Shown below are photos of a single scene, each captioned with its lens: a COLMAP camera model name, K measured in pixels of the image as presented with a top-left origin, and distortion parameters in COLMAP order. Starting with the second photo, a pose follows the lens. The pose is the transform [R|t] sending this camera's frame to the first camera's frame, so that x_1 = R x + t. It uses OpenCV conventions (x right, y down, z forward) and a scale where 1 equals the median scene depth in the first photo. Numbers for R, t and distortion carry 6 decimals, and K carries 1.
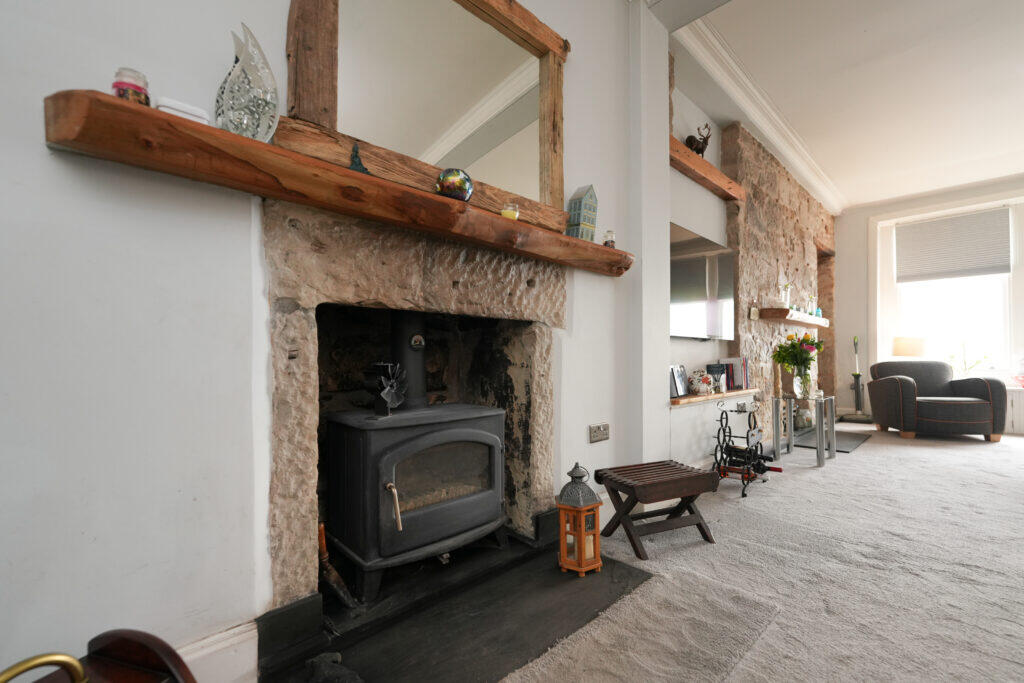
lens RADIAL K [[444.3, 0, 517.2], [0, 444.3, 346.0], [0, 0, 1]] dist [-0.000695, 0.000047]
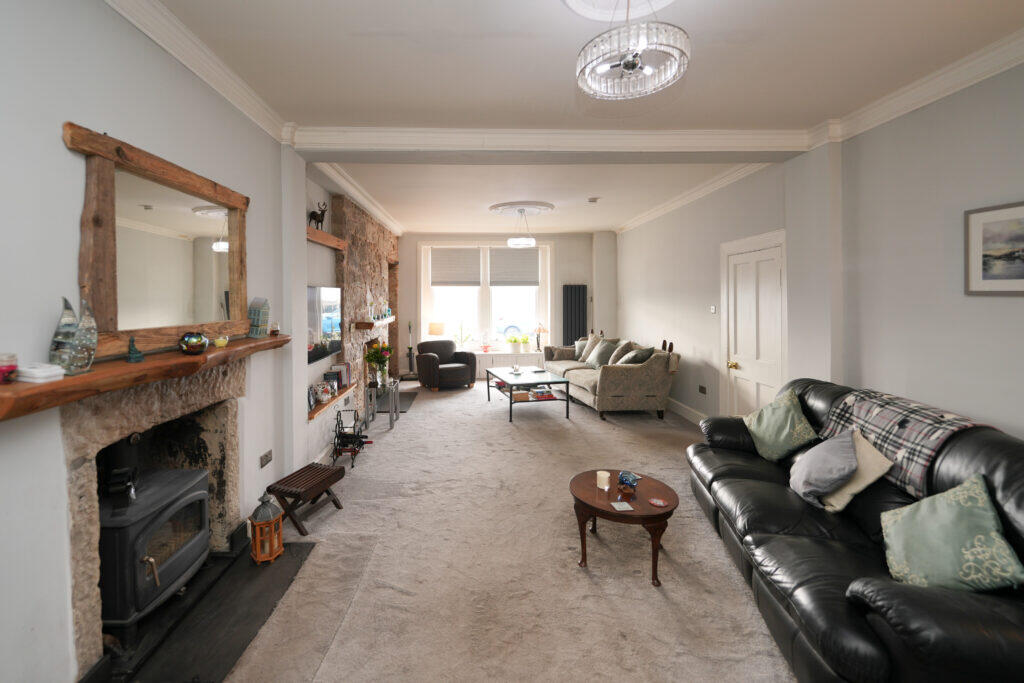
lens RADIAL K [[444.3, 0, 477.2], [0, 444.3, 293.3], [0, 0, 1]] dist [-0.000695, 0.000047]
pose [[0.695777, -0.010983, 0.718174, -0.416369], [-0.007280, 0.999724, 0.022342, -0.427514], [-0.718221, -0.020773, 0.695505, -0.545085]]
